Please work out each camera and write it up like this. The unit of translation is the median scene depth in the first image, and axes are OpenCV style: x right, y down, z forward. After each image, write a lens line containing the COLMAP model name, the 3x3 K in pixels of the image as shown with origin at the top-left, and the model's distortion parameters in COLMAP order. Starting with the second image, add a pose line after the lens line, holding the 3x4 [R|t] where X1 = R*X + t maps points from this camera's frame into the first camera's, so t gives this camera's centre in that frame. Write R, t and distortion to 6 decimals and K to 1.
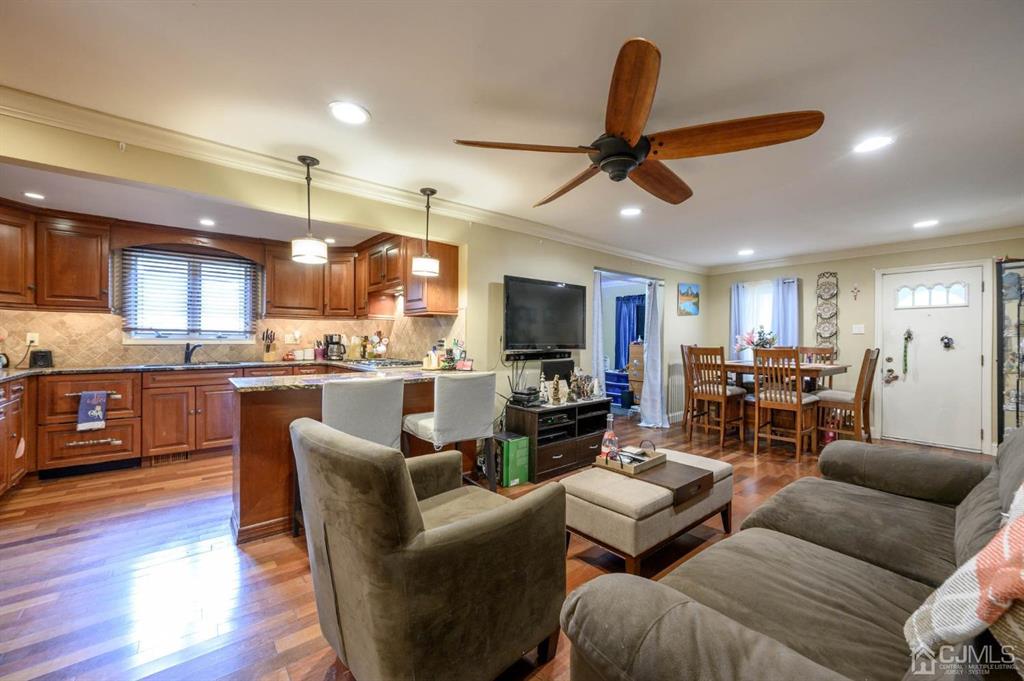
lens RADIAL K [[403.8, 0, 513.6], [0, 403.8, 340.5], [0, 0, 1]] dist [-0.001855, 0.000218]
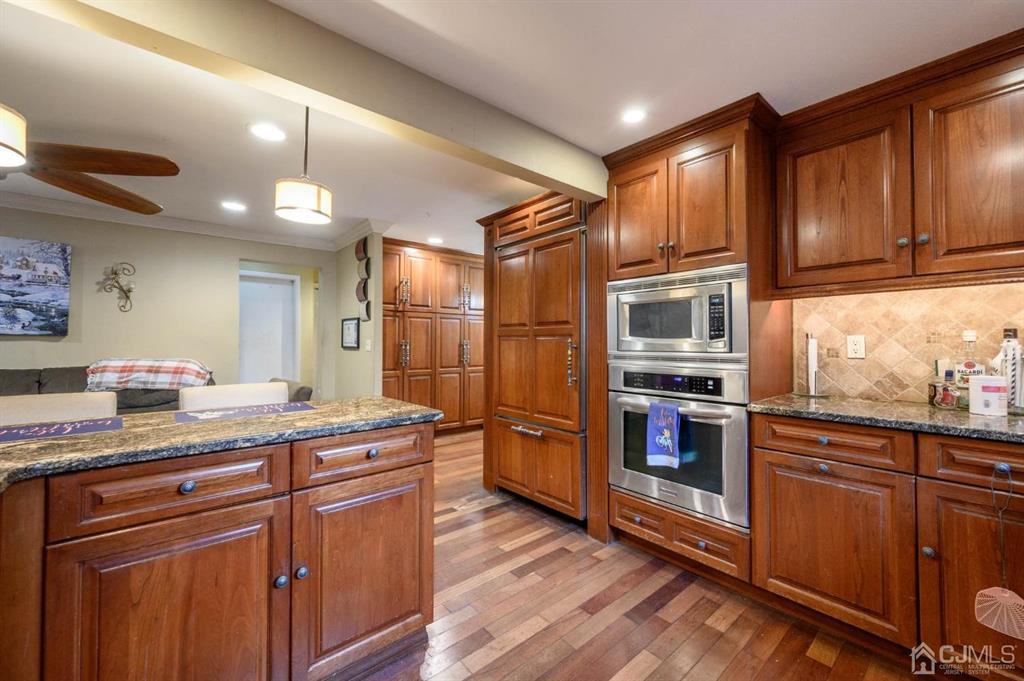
lens RADIAL K [[403.8, 0, 510.4], [0, 403.8, 337.7], [0, 0, 1]] dist [-0.001855, 0.000218]
pose [[-0.999913, -0.009529, -0.009141, -0.546504], [-0.009452, 0.999920, -0.008438, -0.004727], [0.009221, -0.008351, -0.999923, 1.085307]]
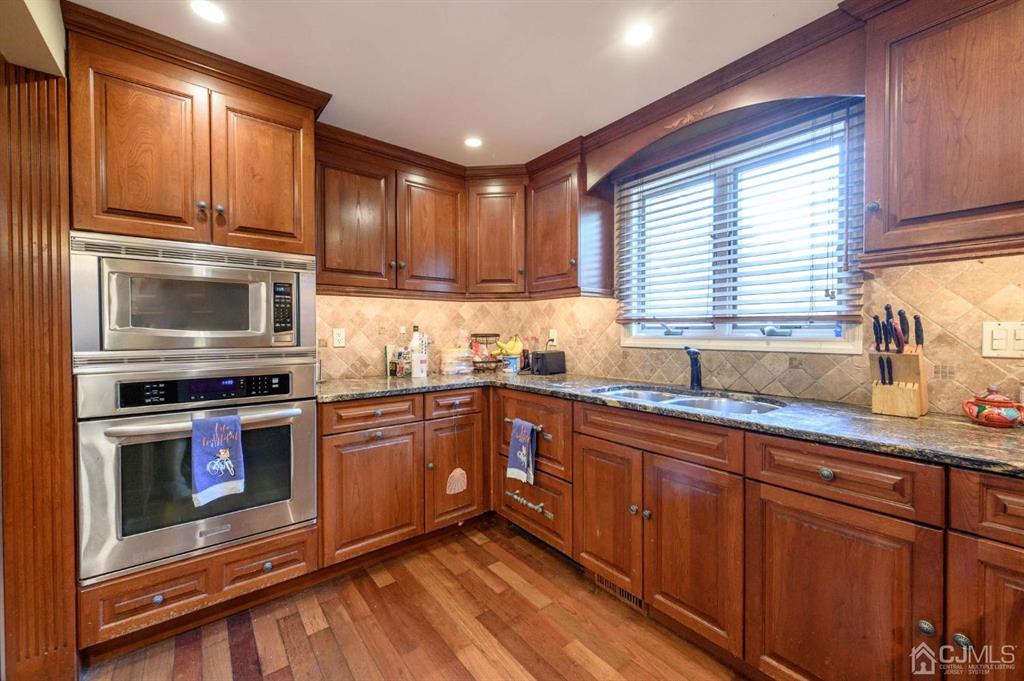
lens RADIAL K [[403.8, 0, 509.7], [0, 403.8, 338.2], [0, 0, 1]] dist [-0.001855, 0.000218]
pose [[-0.023798, 0.008515, -0.999681, -0.360851], [-0.002652, 0.999960, 0.008581, -0.007113], [0.999713, 0.002855, -0.023775, 0.859569]]
